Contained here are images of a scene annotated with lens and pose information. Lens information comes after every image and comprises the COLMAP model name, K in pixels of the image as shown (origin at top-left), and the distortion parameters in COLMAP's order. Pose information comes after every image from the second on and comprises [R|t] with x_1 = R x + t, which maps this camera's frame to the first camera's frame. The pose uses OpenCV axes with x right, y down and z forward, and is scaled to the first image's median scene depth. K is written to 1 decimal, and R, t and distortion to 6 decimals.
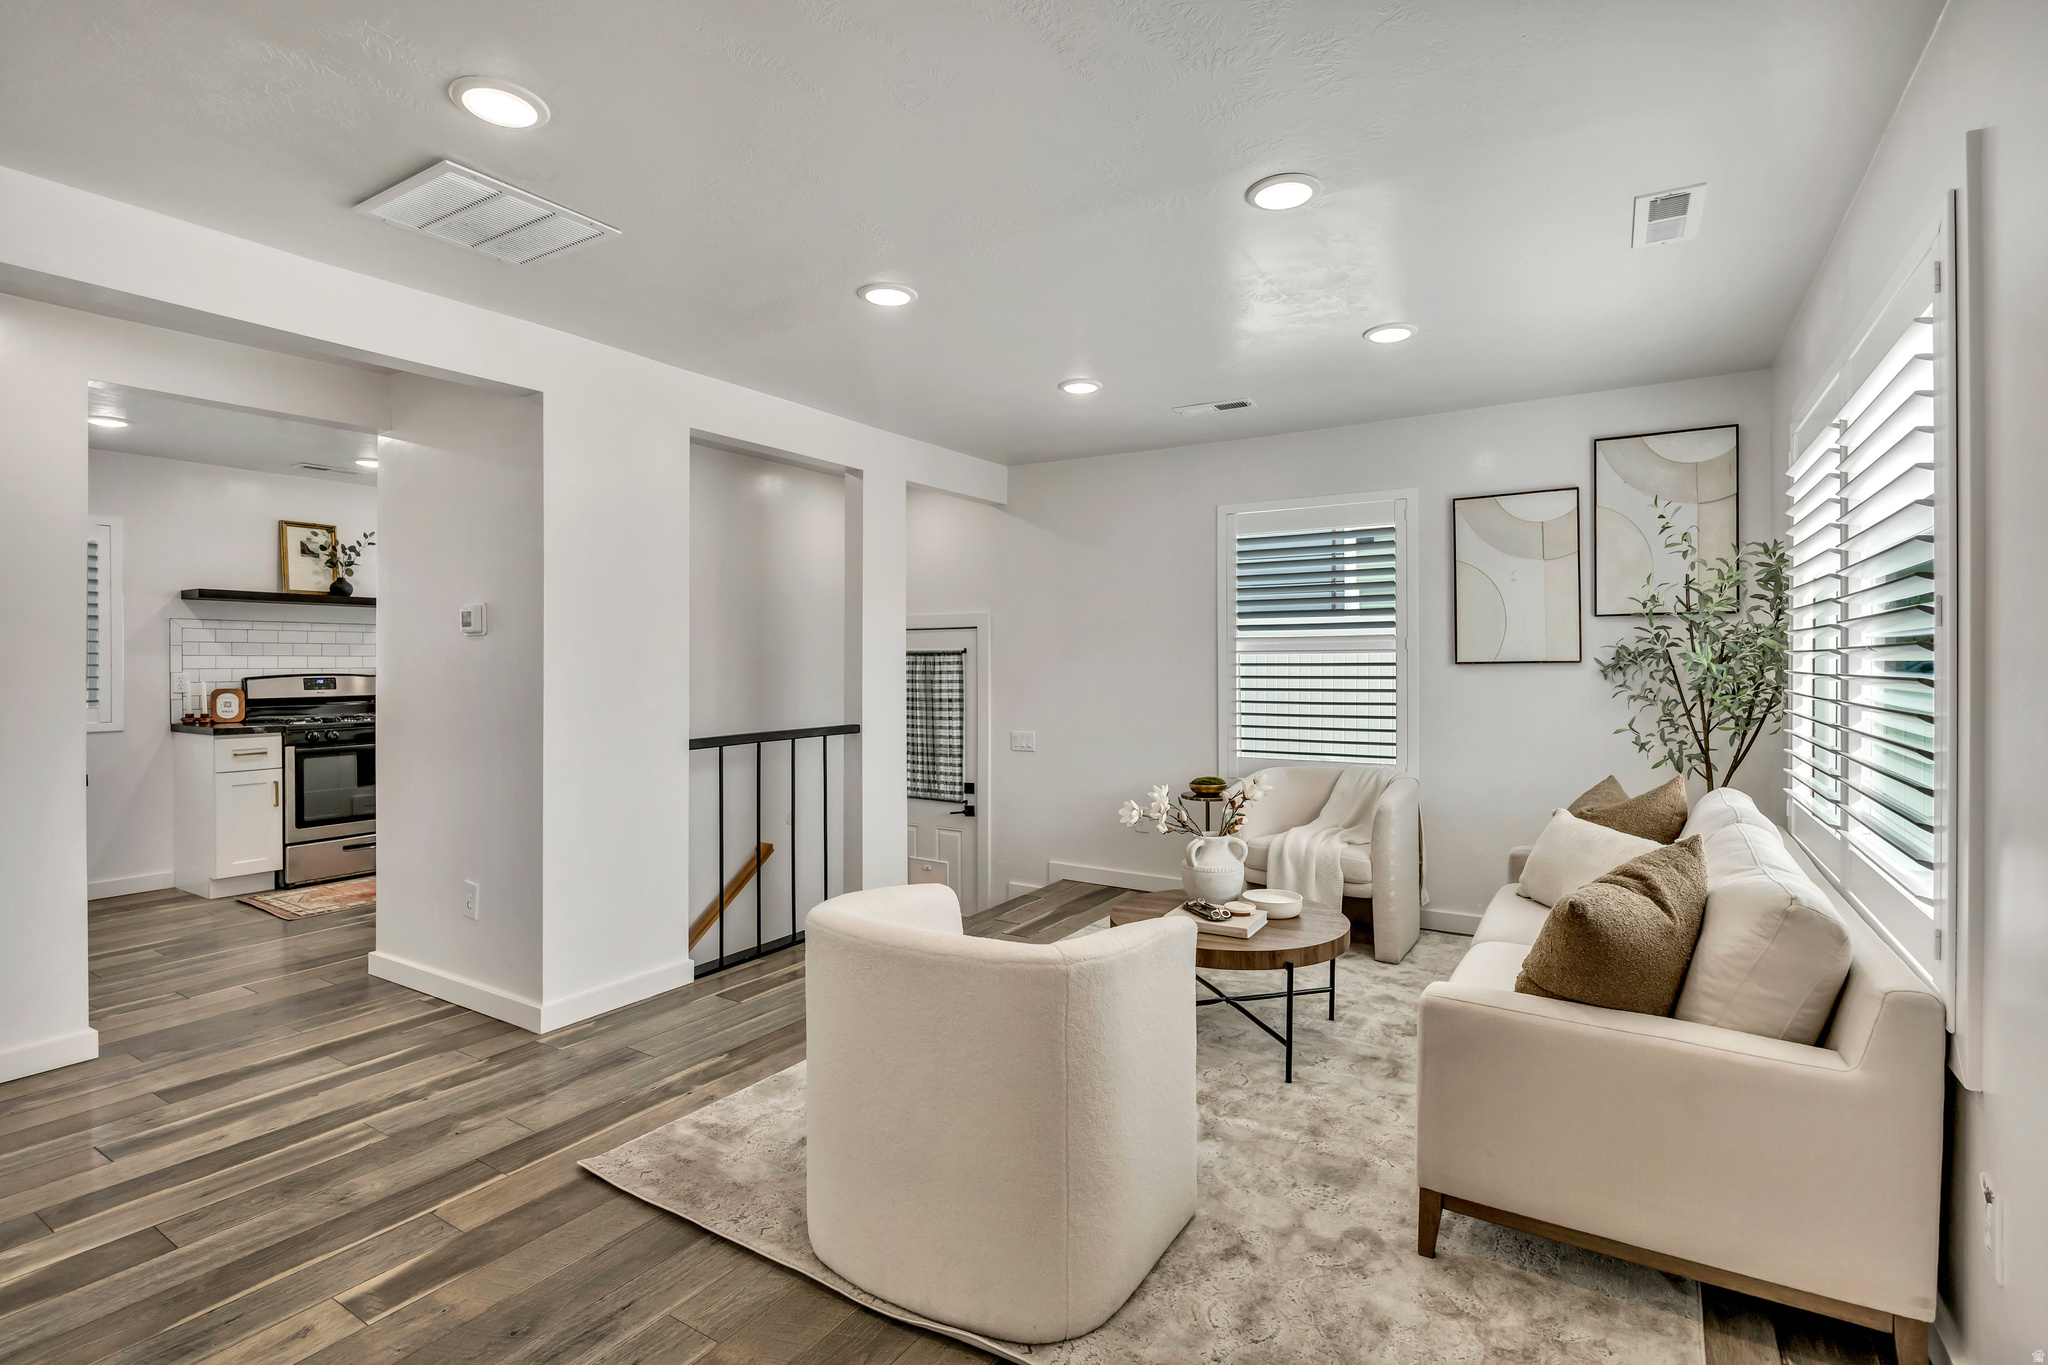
lens RADIAL K [[925.7, 0, 1024.6], [0, 925.7, 663.3], [0, 0, 1]] dist [-0.011601, 0.000446]
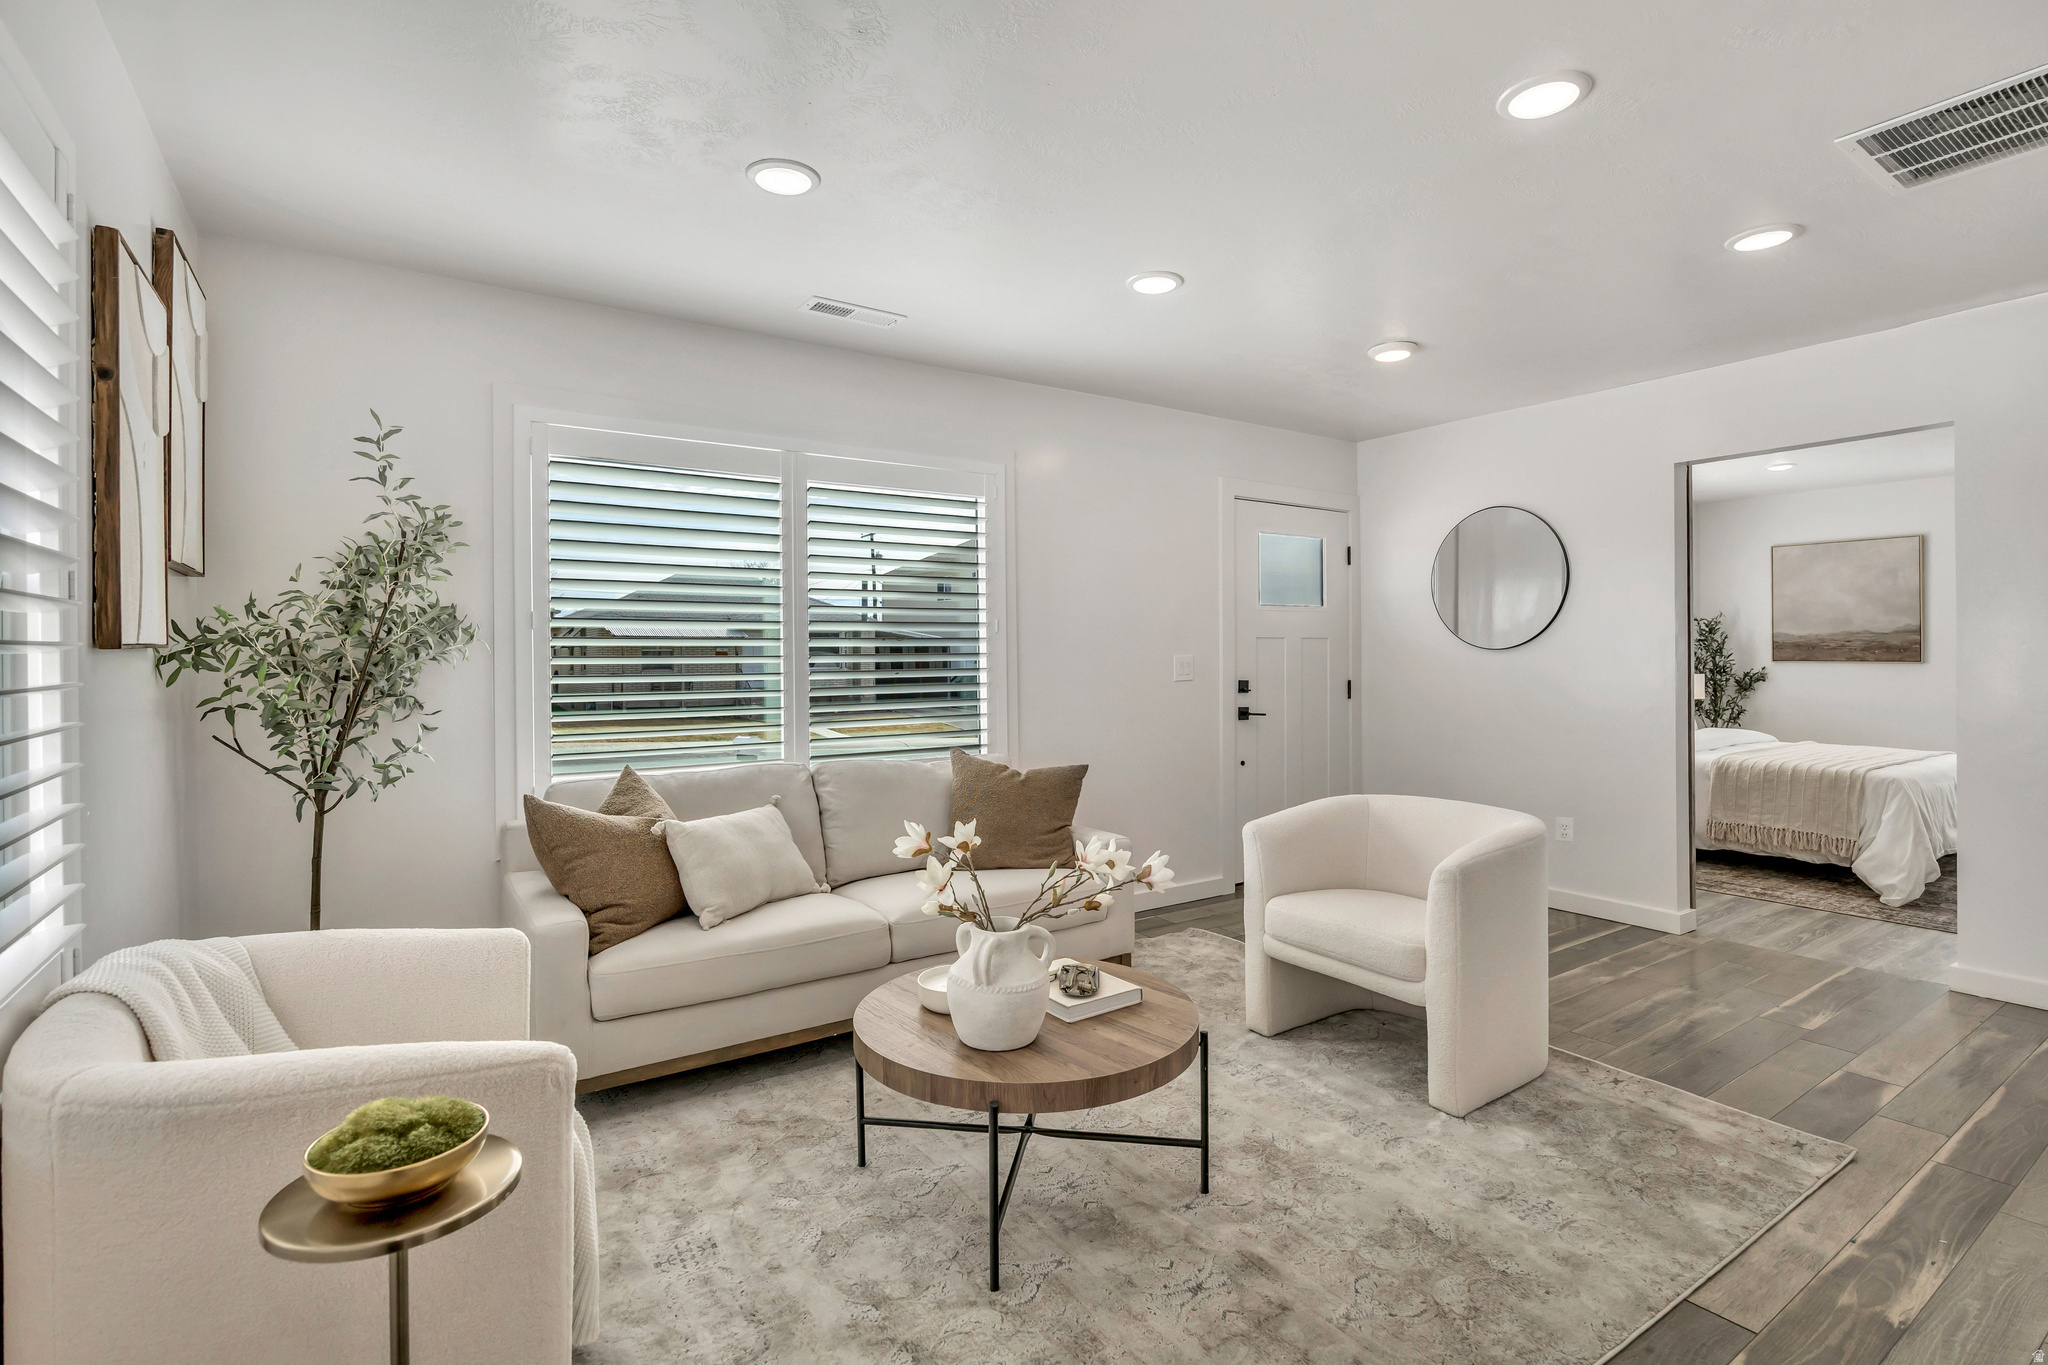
lens RADIAL K [[925.7, 0, 1024.6], [0, 925.7, 663.3], [0, 0, 1]] dist [-0.011601, 0.000446]
pose [[-0.902028, 0.009348, 0.431577, -0.070762], [0.009807, 0.999951, -0.001162, 0.011852], [-0.431567, 0.003185, -0.902075, 1.413518]]
